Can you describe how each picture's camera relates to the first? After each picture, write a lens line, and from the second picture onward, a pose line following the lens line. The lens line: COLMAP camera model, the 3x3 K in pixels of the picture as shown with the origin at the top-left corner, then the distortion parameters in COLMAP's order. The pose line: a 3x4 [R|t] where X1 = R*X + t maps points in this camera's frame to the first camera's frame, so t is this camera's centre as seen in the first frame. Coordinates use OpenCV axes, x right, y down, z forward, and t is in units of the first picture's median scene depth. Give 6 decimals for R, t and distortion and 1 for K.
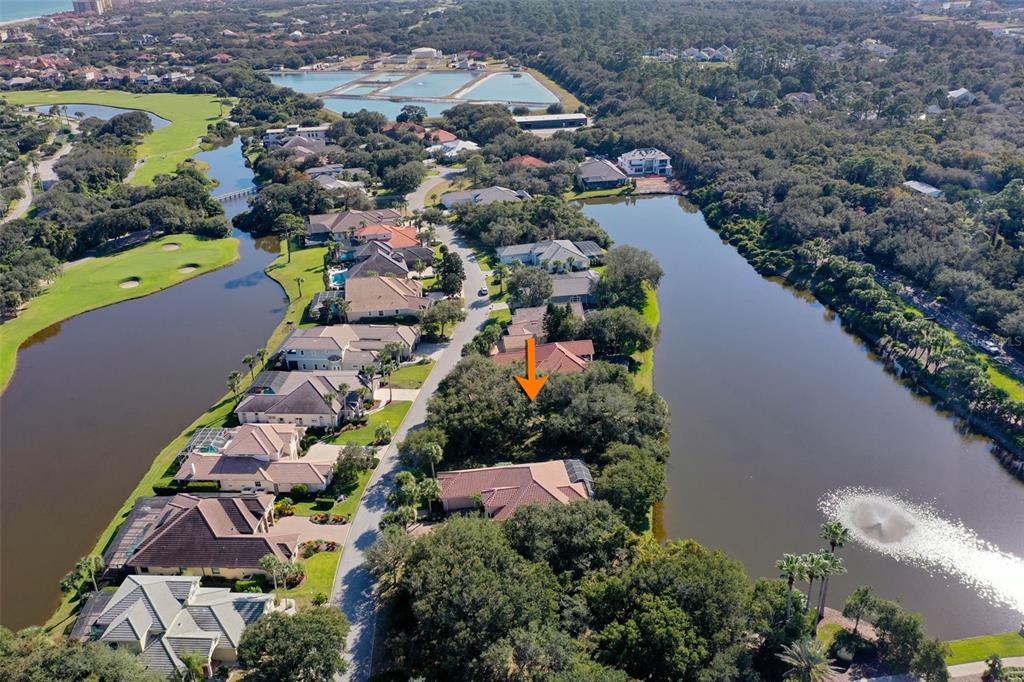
lens RADIAL K [[813.1, 0, 512.0], [0, 813.1, 341.0], [0, 0, 1]] dist [0.003447, 0.005088]
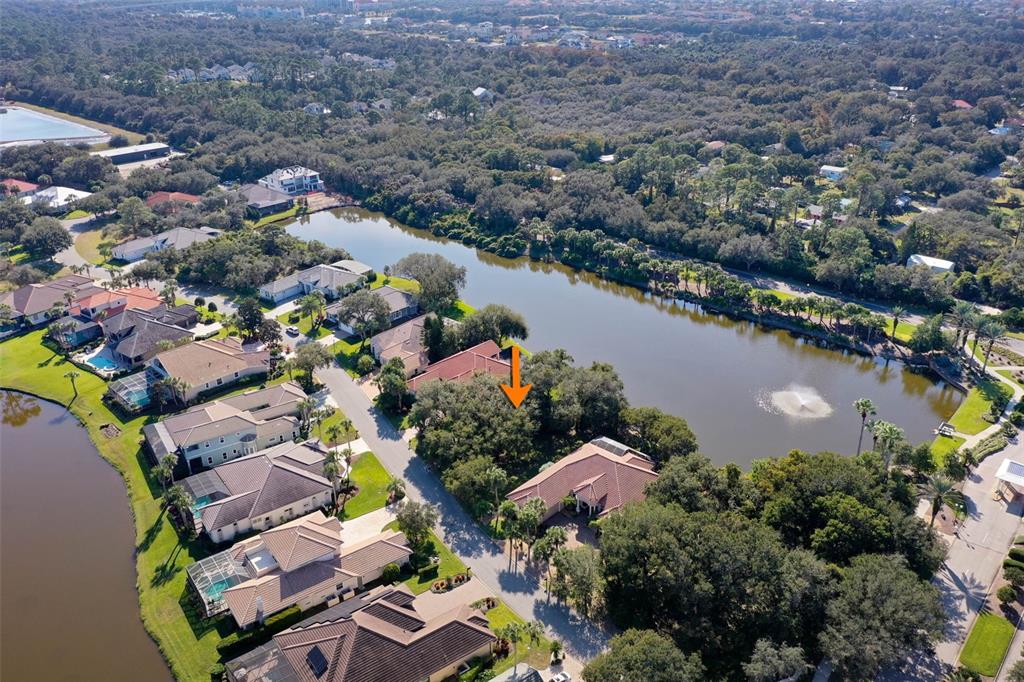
lens RADIAL K [[805.0, 0, 512.0], [0, 805.0, 341.0], [0, 0, 1]] dist [0.008247, 0.002187]
pose [[0.774518, -0.250299, 0.580924, -0.405247], [0.261108, 0.962996, 0.066798, -0.051463], [-0.576146, 0.099947, 0.811213, 0.140134]]
